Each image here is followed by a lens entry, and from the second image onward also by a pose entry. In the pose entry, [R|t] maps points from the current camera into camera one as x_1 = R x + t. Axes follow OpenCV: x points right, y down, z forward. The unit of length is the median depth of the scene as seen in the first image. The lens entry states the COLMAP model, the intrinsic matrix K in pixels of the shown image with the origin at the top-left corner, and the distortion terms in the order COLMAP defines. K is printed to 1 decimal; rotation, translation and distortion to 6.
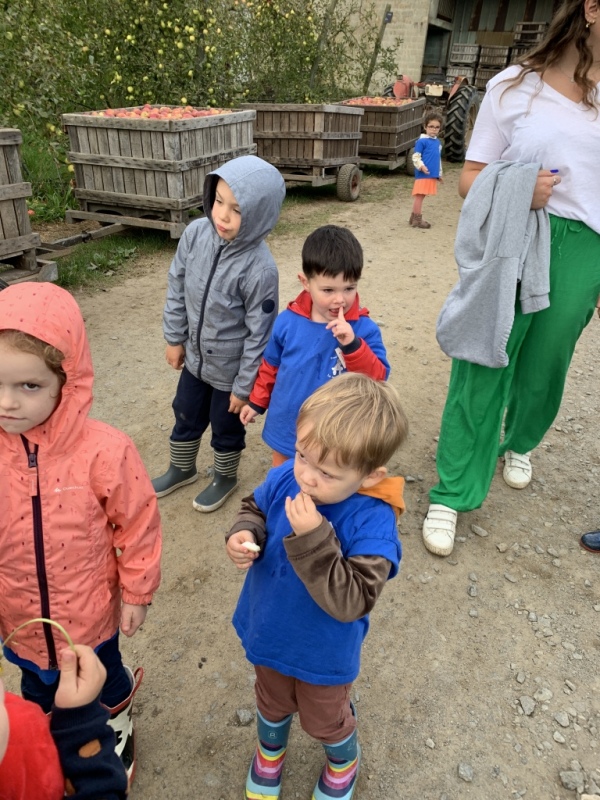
lens RADIAL K [[578.1, 0, 300.0], [0, 578.1, 400.0], [0, 0, 1]] dist [0.003190, 0.002091]
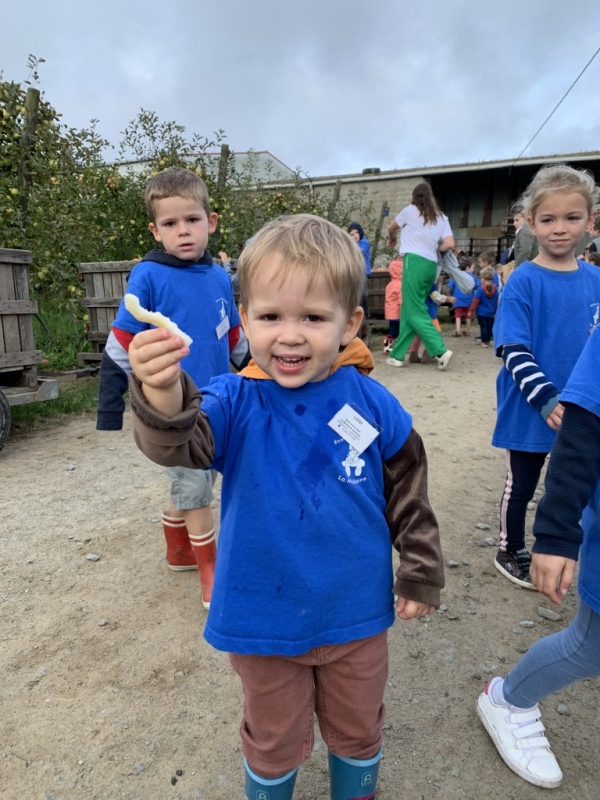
lens RADIAL K [[591.7, 0, 300.0], [0, 591.7, 400.0], [0, 0, 1]] dist [-0.003605, 0.002519]
pose [[0.998563, -0.046658, -0.026376, 0.006164], [0.036933, 0.955629, -0.292250, 0.097619], [0.038841, 0.290855, 0.955978, 0.085792]]
